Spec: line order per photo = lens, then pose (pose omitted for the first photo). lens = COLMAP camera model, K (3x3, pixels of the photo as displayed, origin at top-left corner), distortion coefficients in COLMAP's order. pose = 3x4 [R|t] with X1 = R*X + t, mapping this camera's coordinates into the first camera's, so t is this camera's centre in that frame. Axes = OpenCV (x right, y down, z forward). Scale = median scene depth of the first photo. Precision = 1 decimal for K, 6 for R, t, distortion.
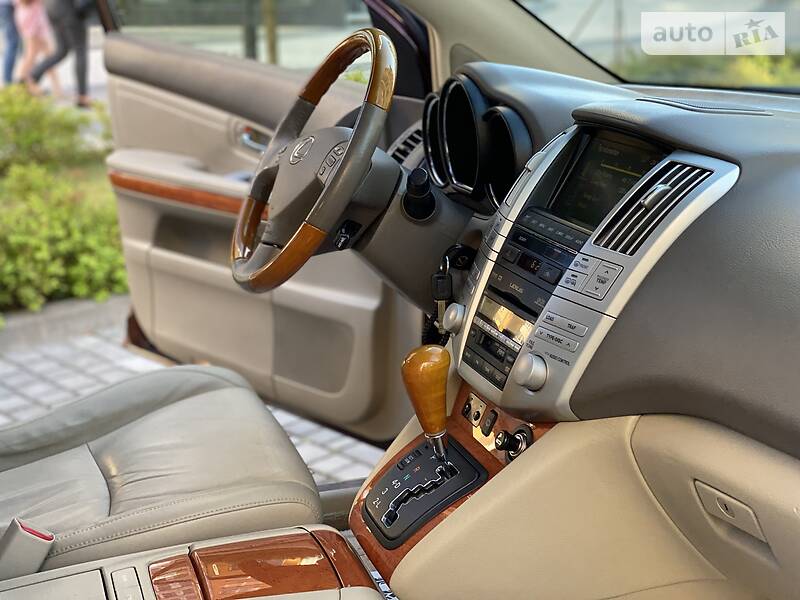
lens RADIAL K [[1220.2, 0, 400.0], [0, 1220.2, 300.0], [0, 0, 1]] dist [0.081088, 0.029320]
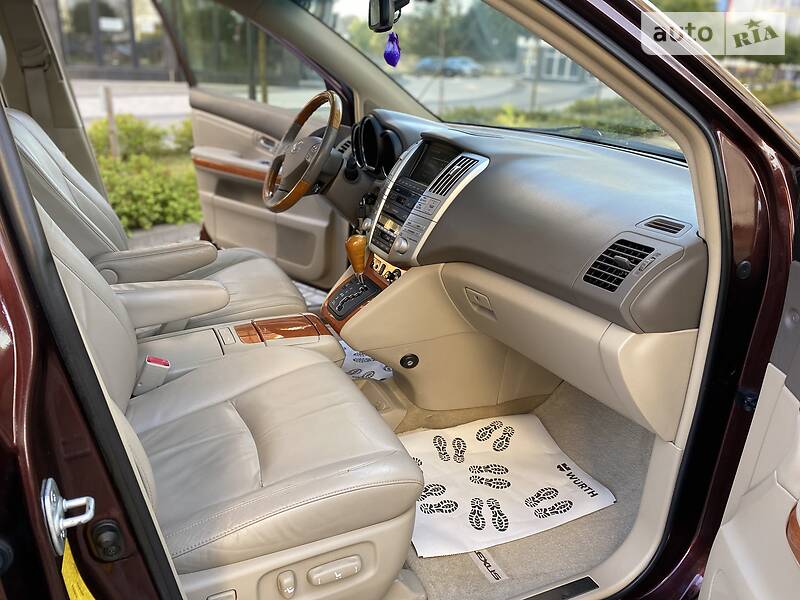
lens RADIAL K [[602.2, 0, 400.0], [0, 602.2, 300.0], [0, 0, 1]] dist [0.136129, -0.414769]
pose [[0.993285, 0.007823, 0.115432, -0.021247], [-0.020607, 0.993721, 0.109975, 0.025704], [-0.113847, -0.111615, 0.987209, -0.121918]]
